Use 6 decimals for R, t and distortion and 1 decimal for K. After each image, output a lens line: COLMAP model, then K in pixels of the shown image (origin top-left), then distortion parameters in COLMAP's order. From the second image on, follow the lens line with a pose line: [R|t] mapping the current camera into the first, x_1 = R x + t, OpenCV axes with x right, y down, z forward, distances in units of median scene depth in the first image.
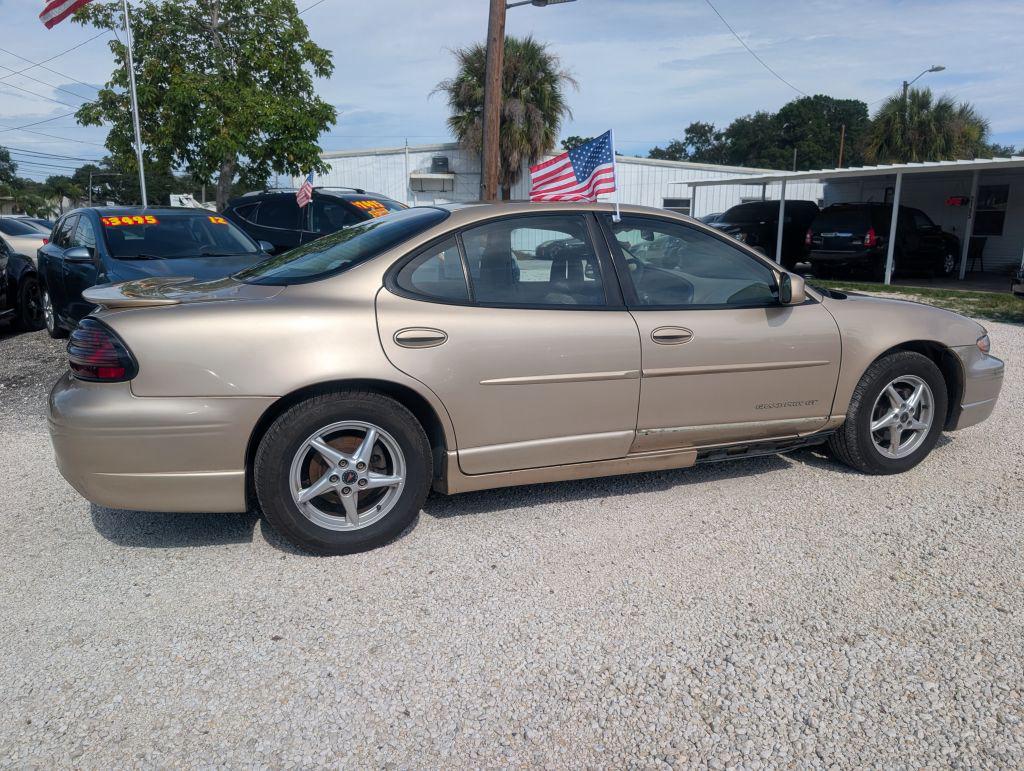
lens RADIAL K [[767.0, 0, 512.0], [0, 767.0, 385.5], [0, 0, 1]] dist [0.009197, -0.006764]
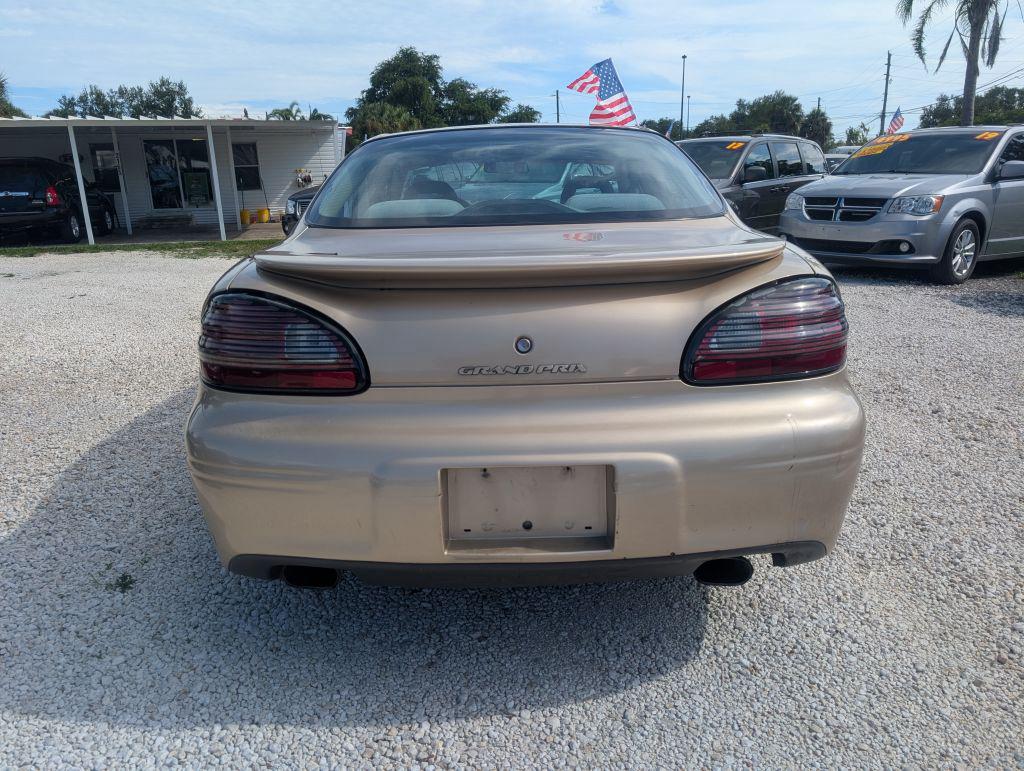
lens RADIAL K [[767.0, 0, 512.0], [0, 767.0, 385.5], [0, 0, 1]] dist [0.009197, -0.006764]
pose [[0.306011, -0.257033, 0.916674, -0.180311], [0.221376, 0.955683, 0.194069, -0.025759], [-0.925932, 0.143542, 0.349351, 0.150891]]
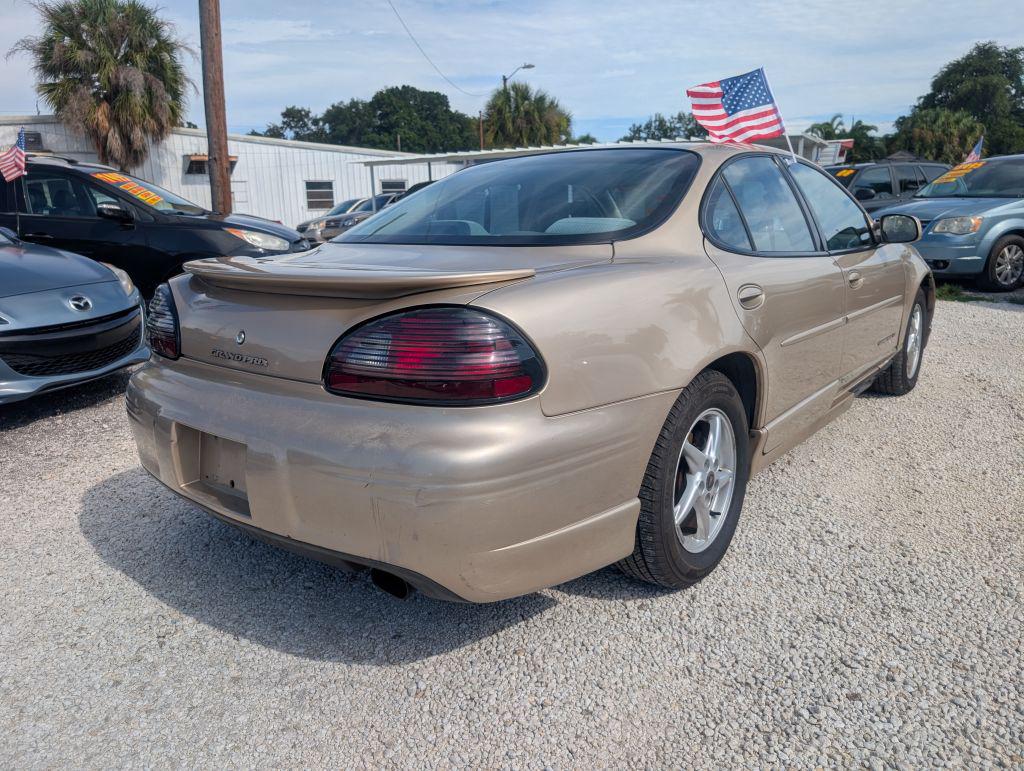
lens RADIAL K [[766.0, 0, 482.9], [0, 766.0, 364.7], [0, 0, 1]] dist [0.005617, -0.003357]
pose [[0.855505, -0.126604, 0.502078, -0.125140], [0.133511, 0.990795, 0.022346, -0.007219], [-0.500286, 0.047916, 0.864533, 0.068890]]
